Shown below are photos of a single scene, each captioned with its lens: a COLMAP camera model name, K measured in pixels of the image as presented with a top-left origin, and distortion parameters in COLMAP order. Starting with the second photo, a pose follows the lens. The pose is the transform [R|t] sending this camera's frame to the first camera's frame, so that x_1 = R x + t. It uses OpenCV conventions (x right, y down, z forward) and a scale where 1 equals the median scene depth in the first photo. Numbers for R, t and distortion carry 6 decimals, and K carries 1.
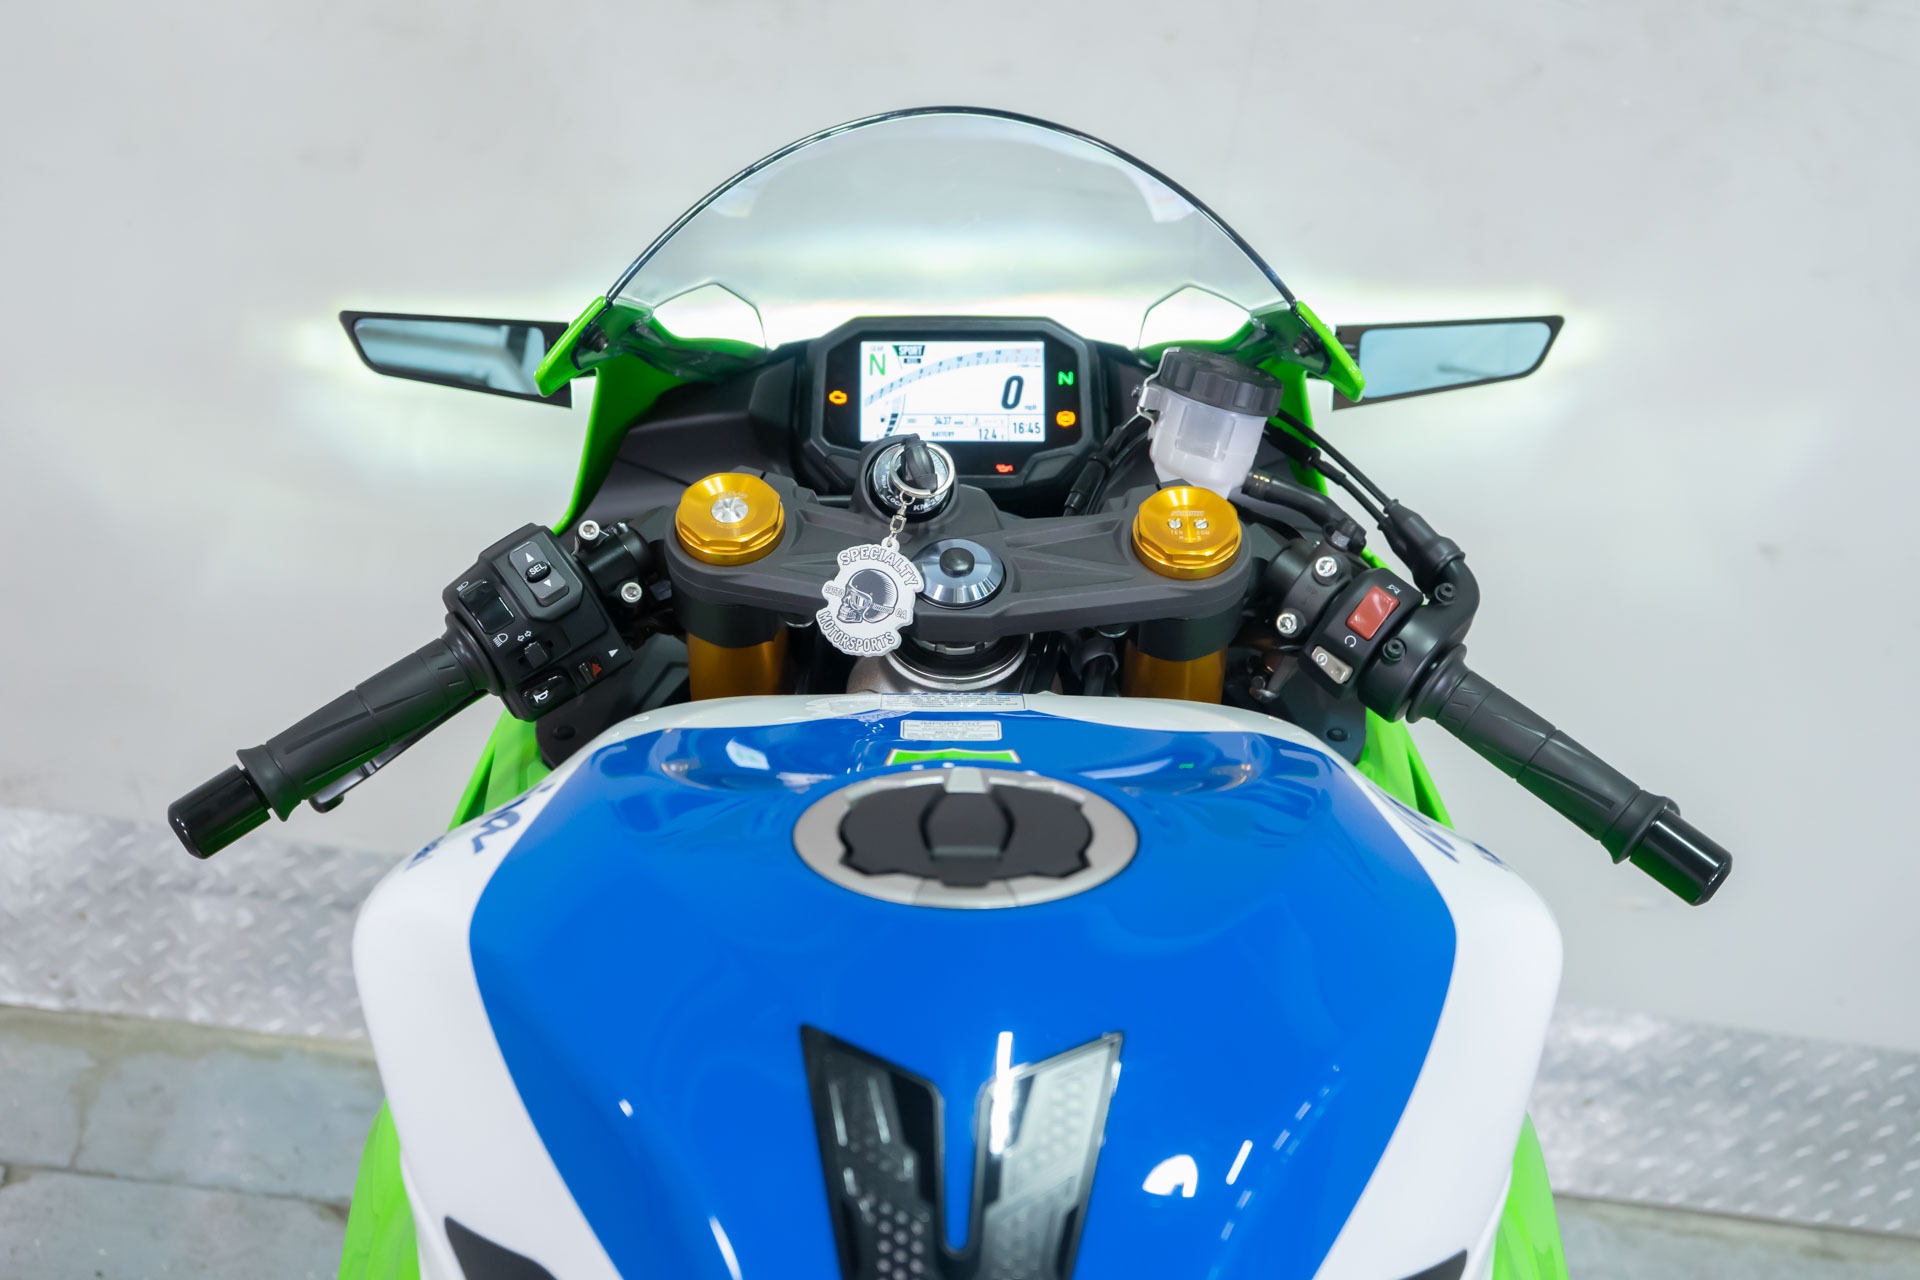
lens RADIAL K [[2804.6, 0, 960.8], [0, 2804.6, 640.2], [0, 0, 1]] dist [0.006361, 0.000000]
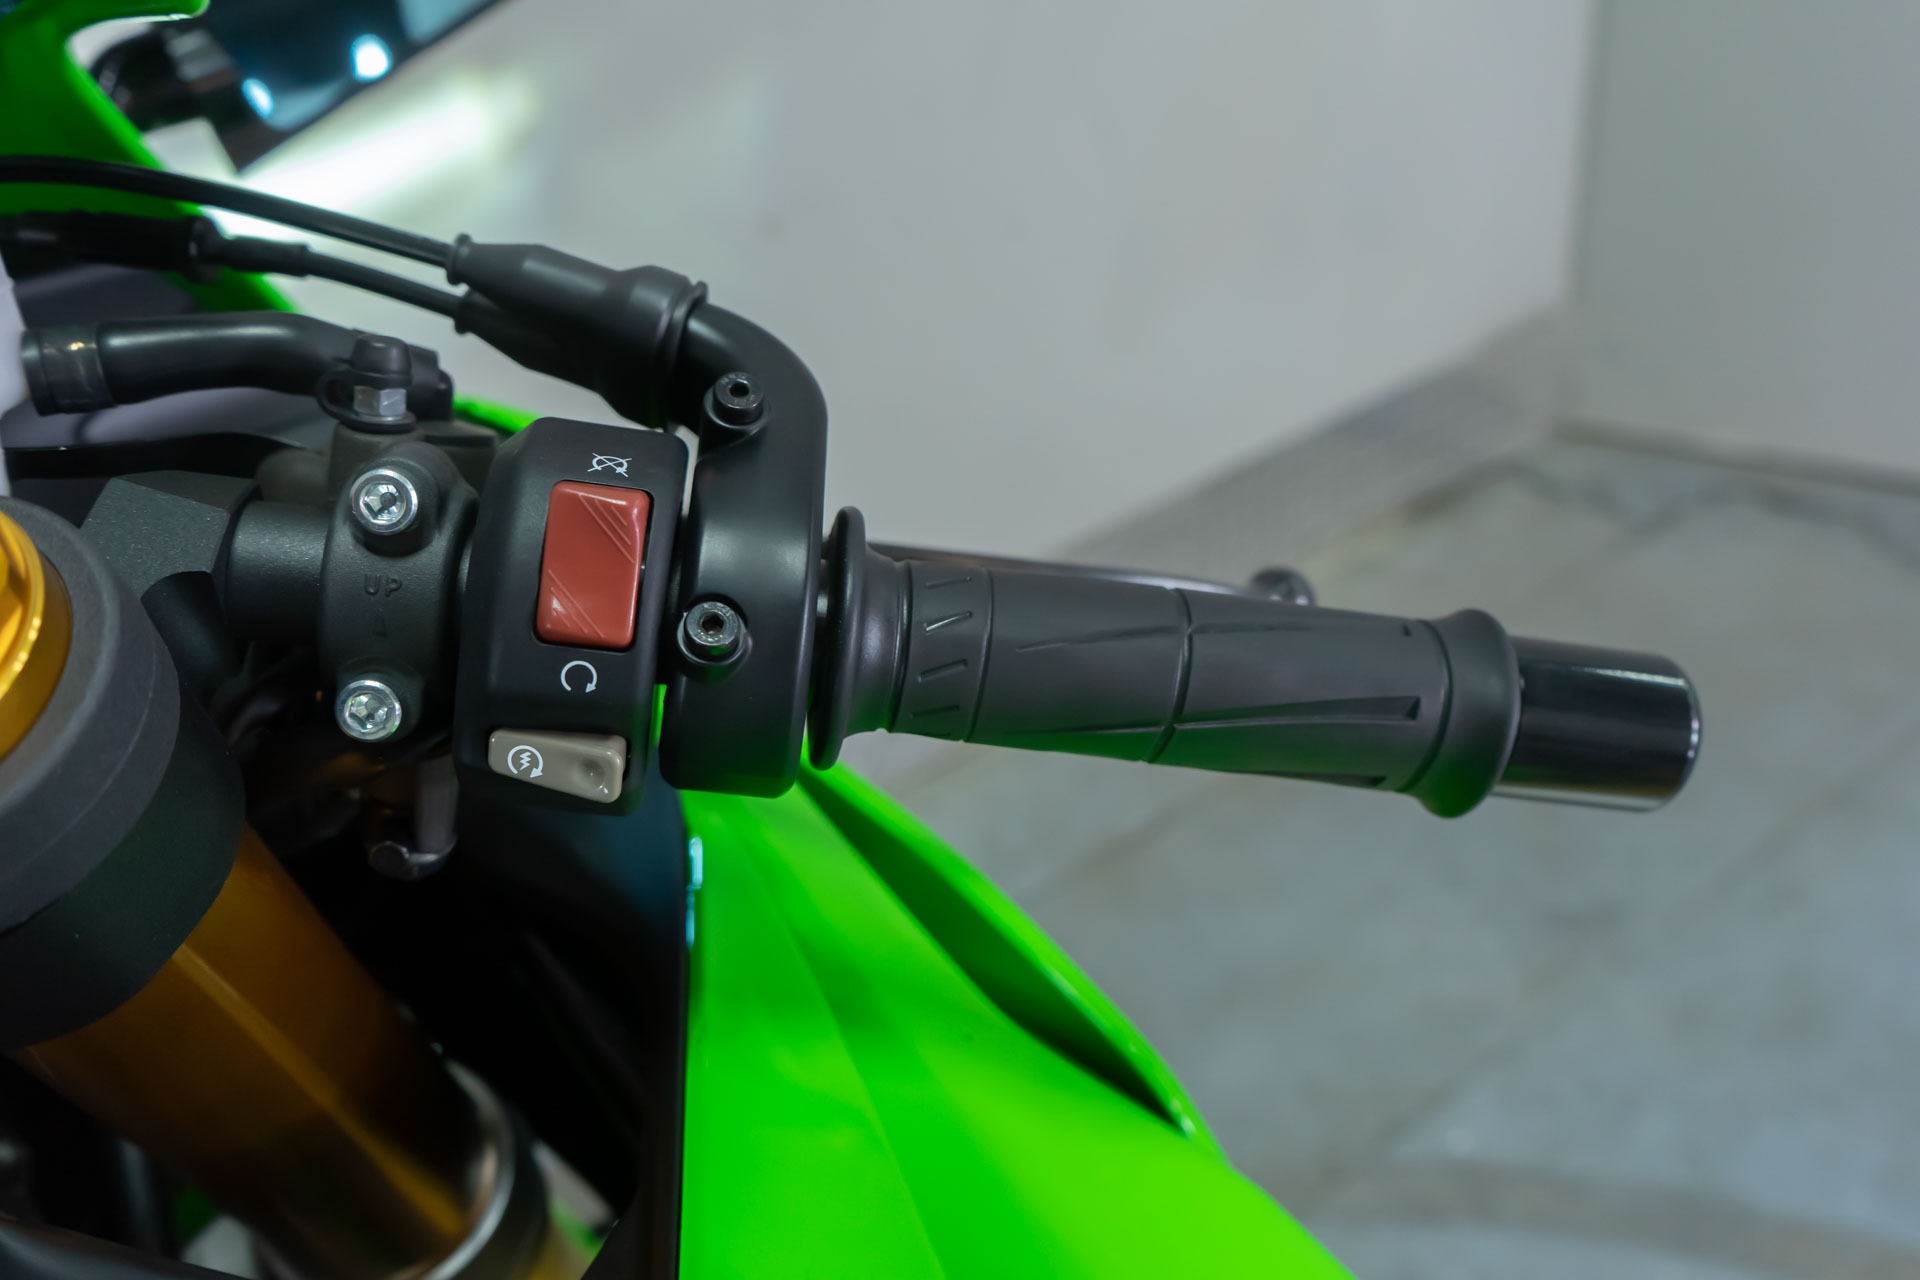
lens RADIAL K [[1562.5, 0, 959.8], [0, 1562.5, 645.6], [0, 0, 1]] dist [0.036664, 0.001321]
pose [[0.788842, -0.516877, 0.332515, 0.111796], [0.453903, 0.854729, 0.251815, -0.026827], [-0.414367, -0.047713, 0.908858, 0.792998]]
